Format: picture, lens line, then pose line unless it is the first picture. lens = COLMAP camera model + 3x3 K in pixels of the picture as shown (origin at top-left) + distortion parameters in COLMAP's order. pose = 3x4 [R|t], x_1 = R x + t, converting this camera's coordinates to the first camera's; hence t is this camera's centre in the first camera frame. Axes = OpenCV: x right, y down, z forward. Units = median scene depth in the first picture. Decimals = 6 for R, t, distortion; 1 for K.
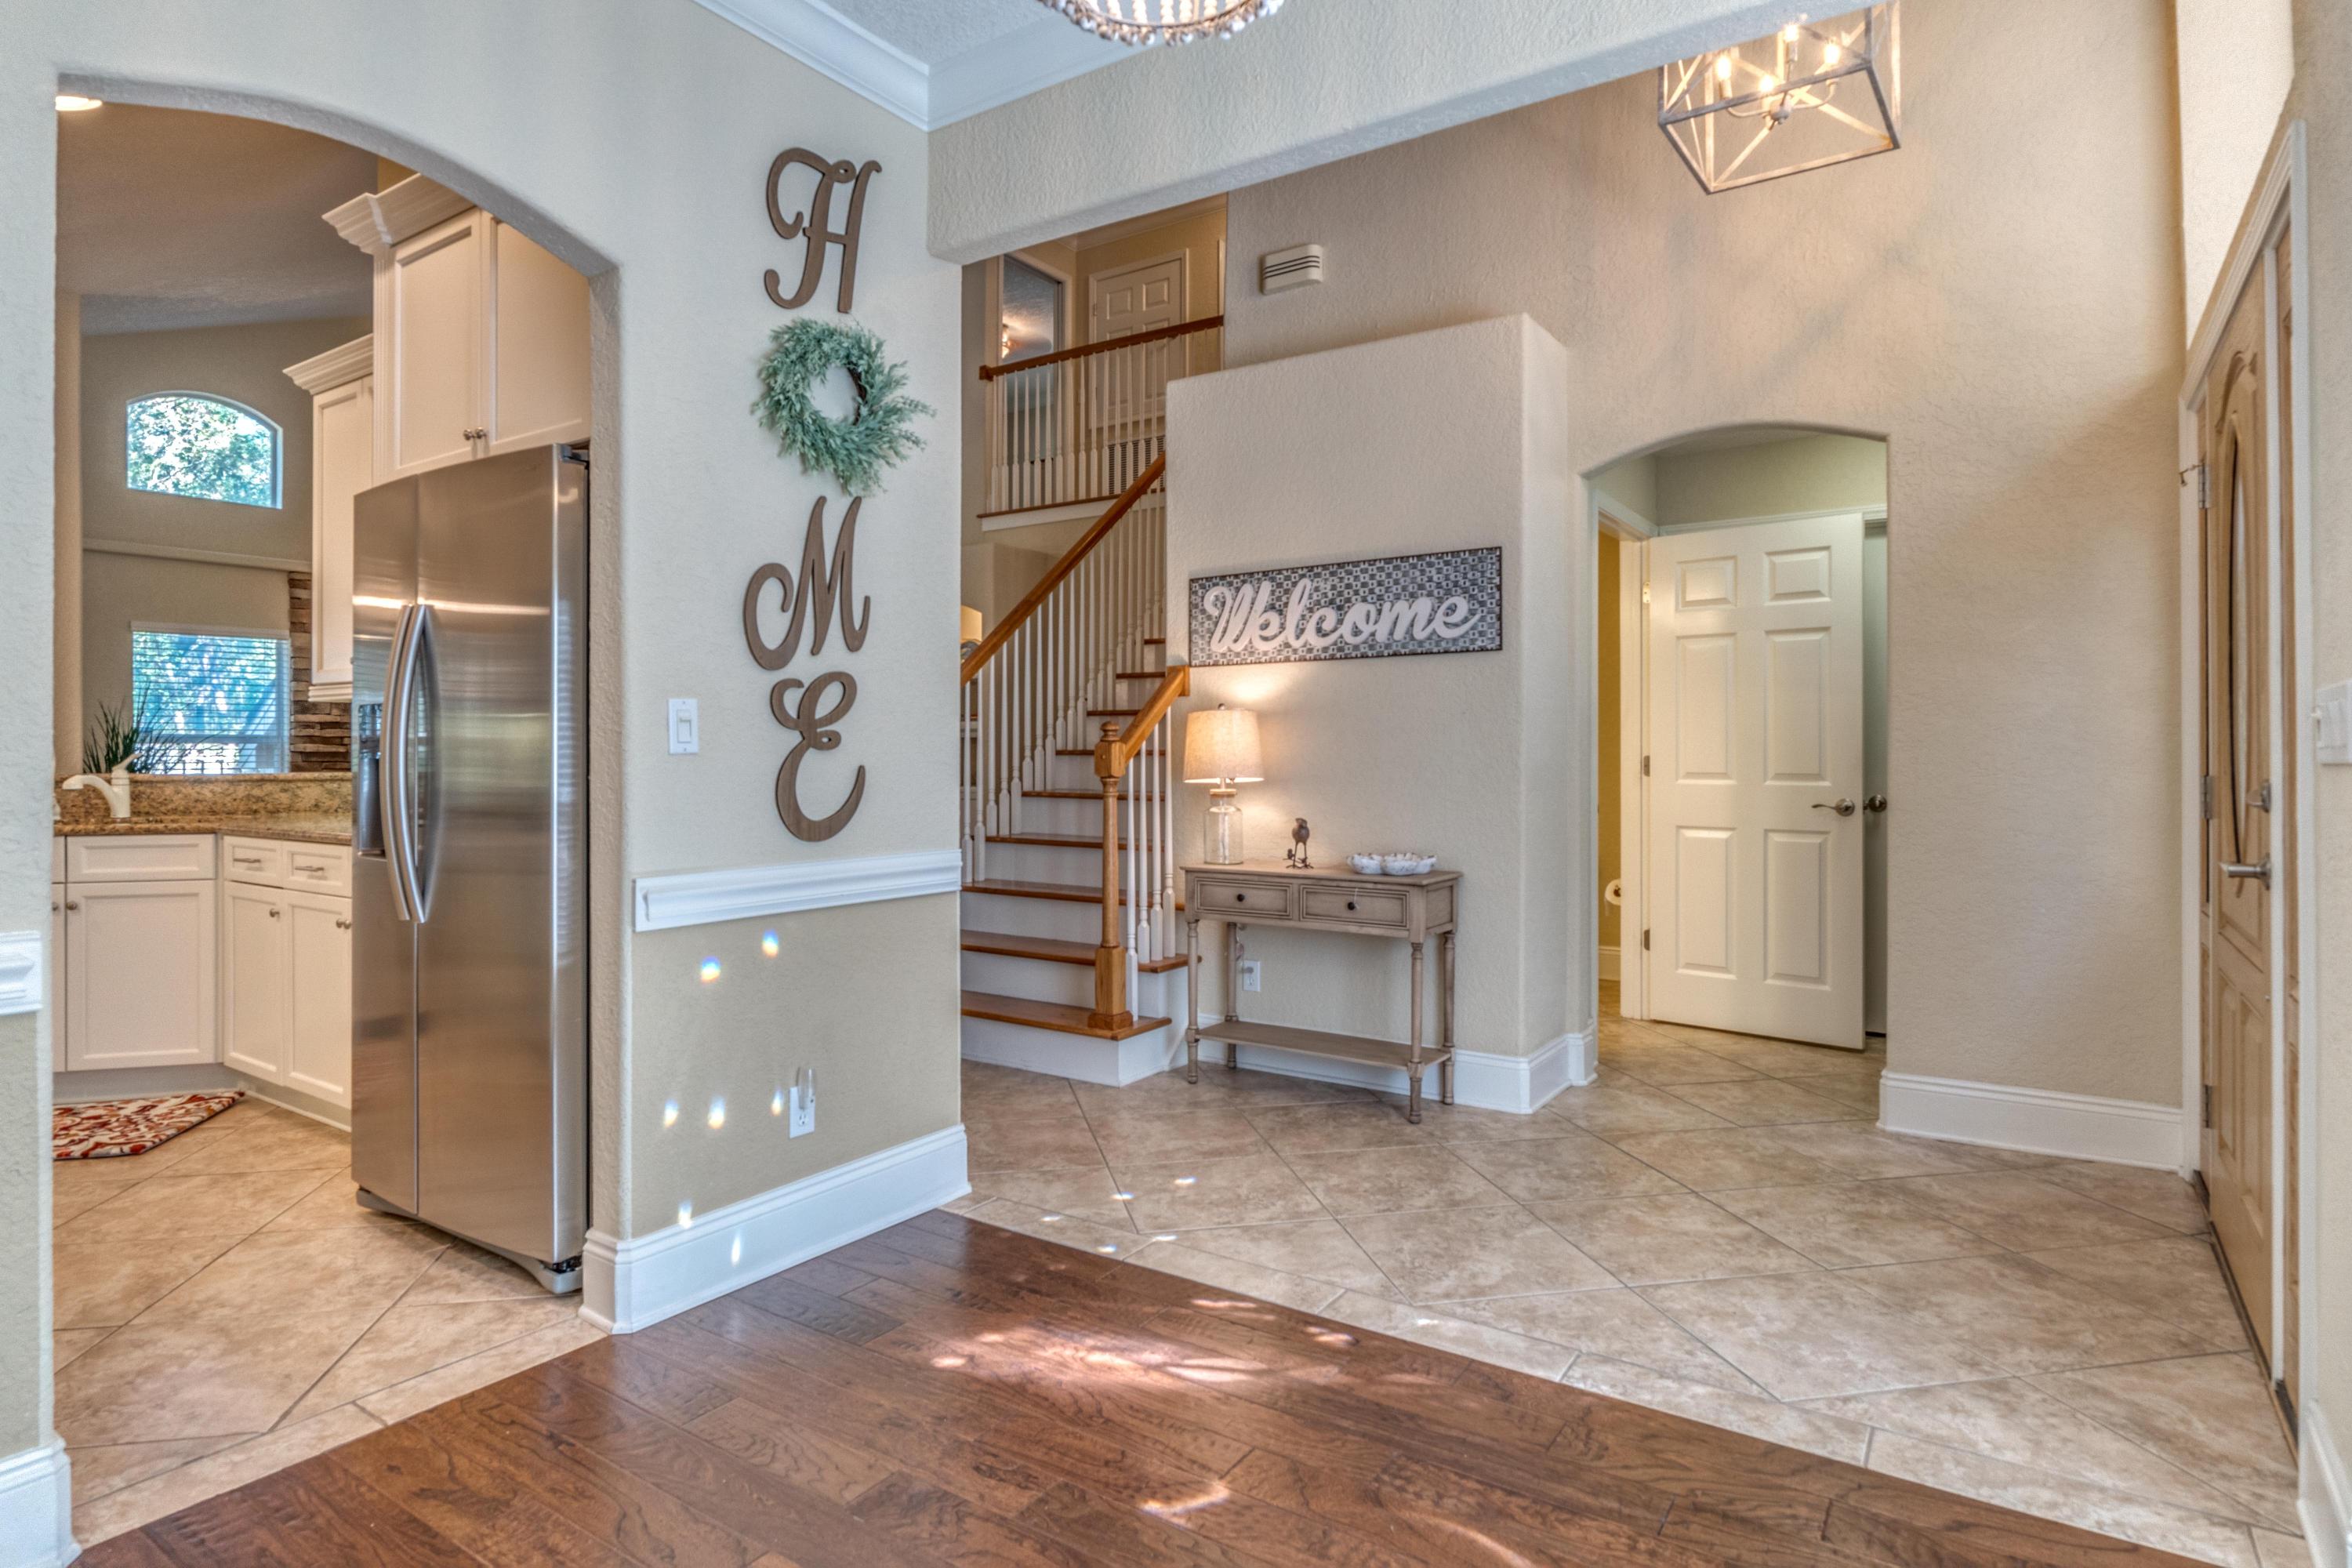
lens RADIAL K [[1272.5, 0, 1175.1], [0, 1272.5, 735.9], [0, 0, 1]] dist [-0.011140, 0.002874]
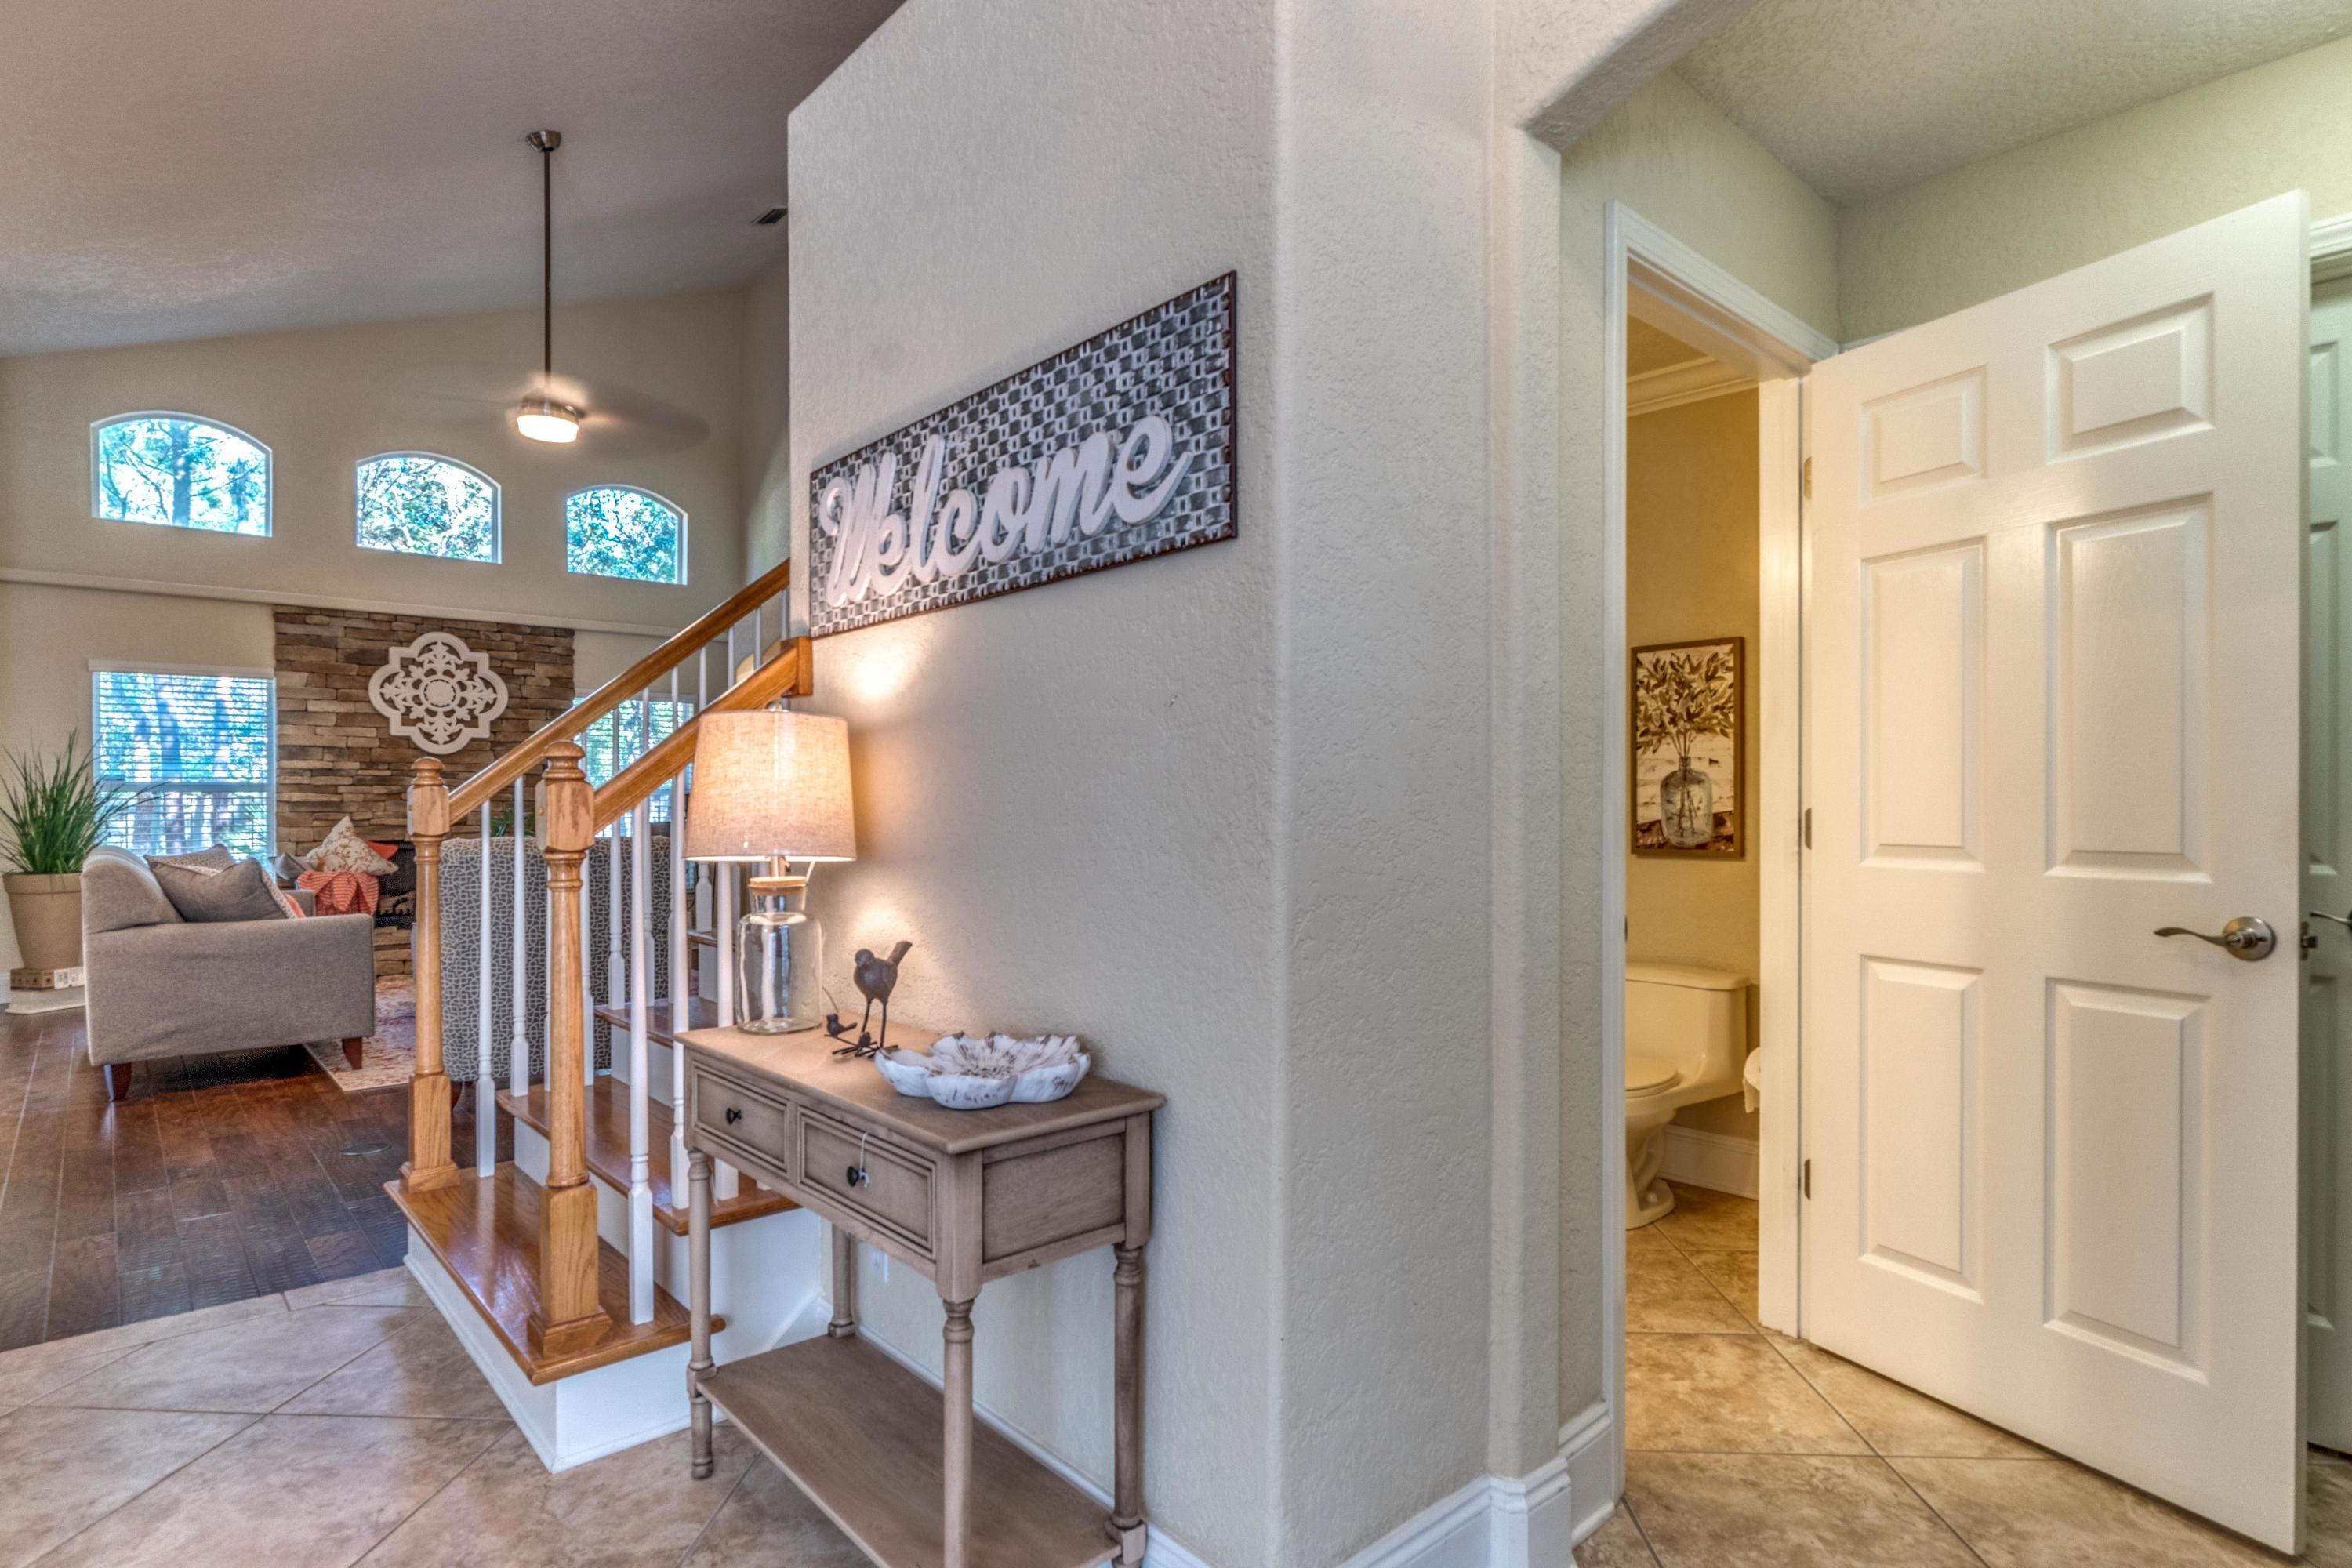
lens RADIAL K [[1272.5, 0, 1160.6], [0, 1272.5, 789.1], [0, 0, 1]] dist [-0.011140, 0.002874]
pose [[0.977271, 0.000121, -0.211994, 0.288689], [-0.000016, 1.000000, 0.000497, 0.008077], [0.211994, -0.000482, 0.977271, 0.562355]]
